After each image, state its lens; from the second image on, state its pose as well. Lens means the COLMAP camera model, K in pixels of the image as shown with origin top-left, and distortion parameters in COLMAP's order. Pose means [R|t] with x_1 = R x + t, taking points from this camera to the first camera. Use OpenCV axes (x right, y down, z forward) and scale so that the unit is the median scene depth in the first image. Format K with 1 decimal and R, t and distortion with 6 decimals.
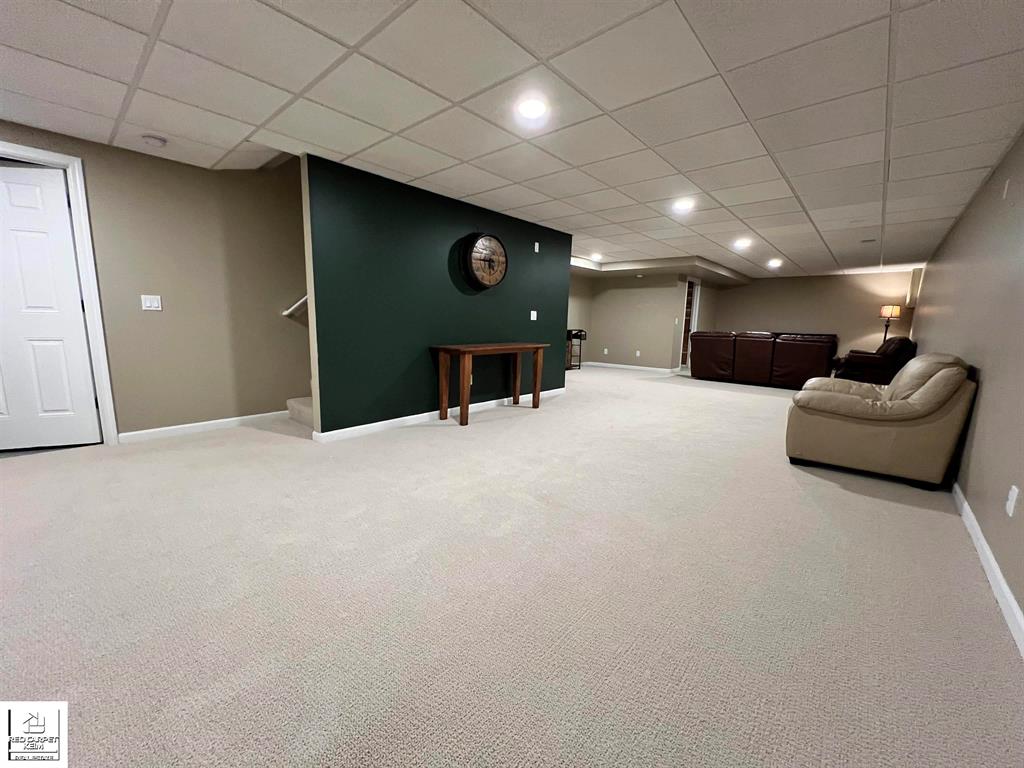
lens RADIAL K [[409.3, 0, 512.0], [0, 409.3, 384.0], [0, 0, 1]] dist [0.000306, 0.000074]
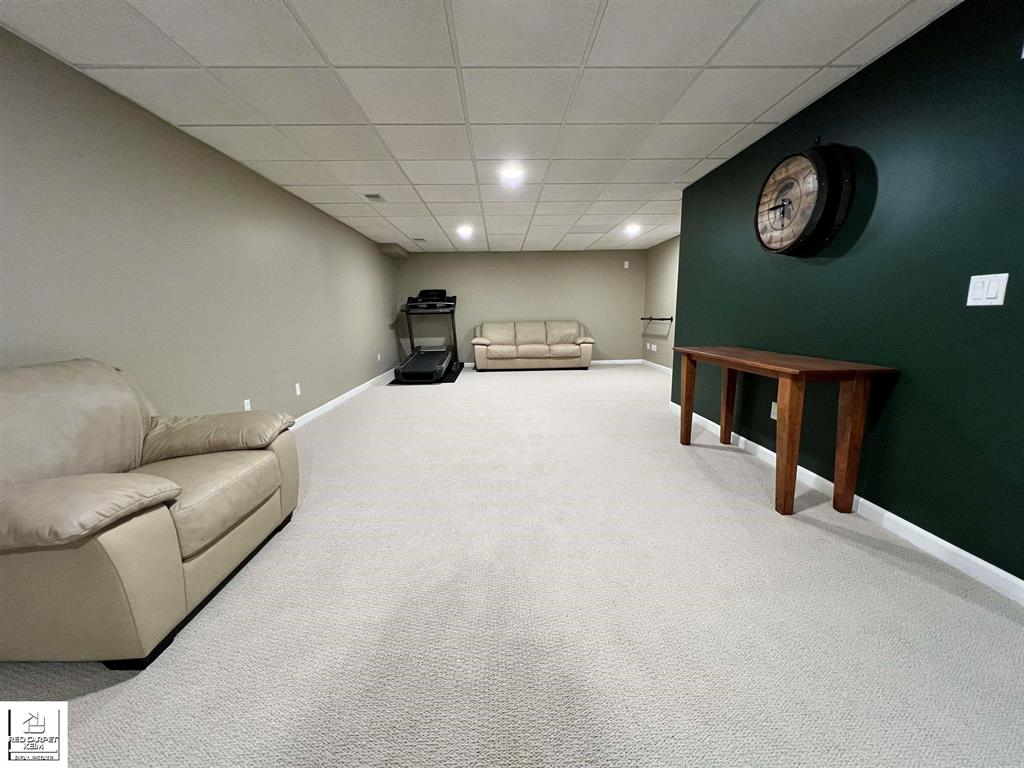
lens RADIAL K [[409.3, 0, 512.0], [0, 409.3, 384.0], [0, 0, 1]] dist [0.000306, 0.000074]
pose [[-0.728010, 0.103423, -0.677720, 0.536363], [-0.106907, 0.959336, 0.261238, -0.151326], [0.677179, 0.262637, -0.687350, 1.046717]]
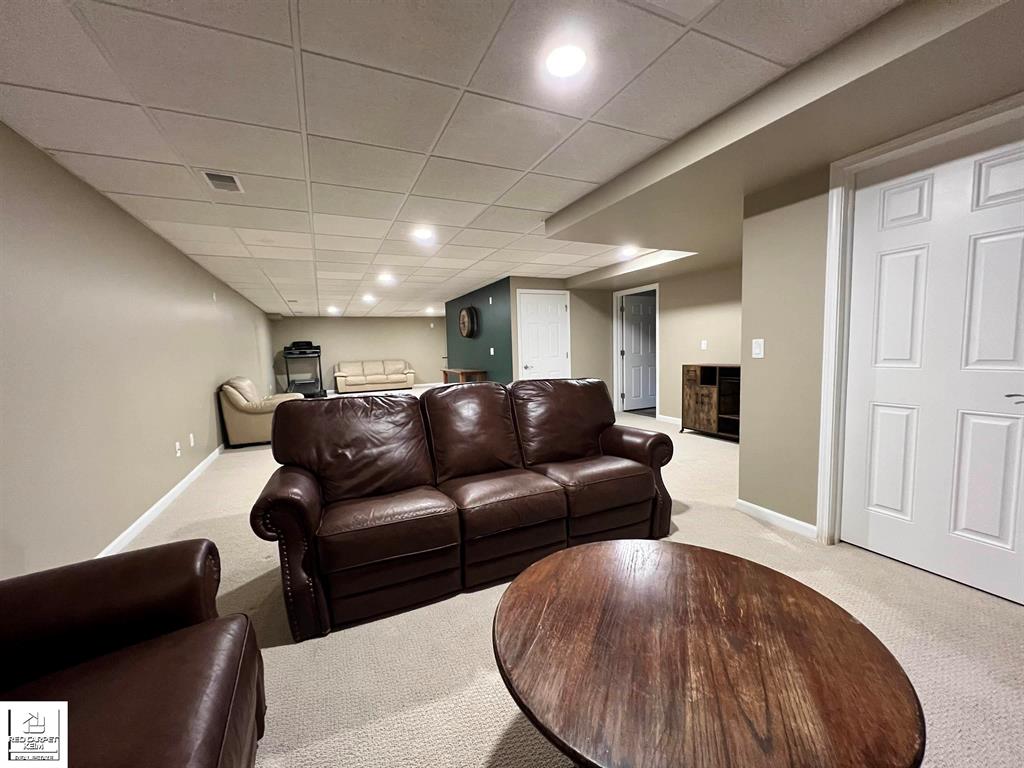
lens RADIAL K [[409.3, 0, 512.0], [0, 409.3, 384.0], [0, 0, 1]] dist [0.000306, 0.000074]
pose [[-0.400832, 0.069922, -0.913479, 1.314714], [-0.118067, 0.984826, 0.127191, -0.253801], [0.908512, 0.158834, -0.386494, 1.679217]]
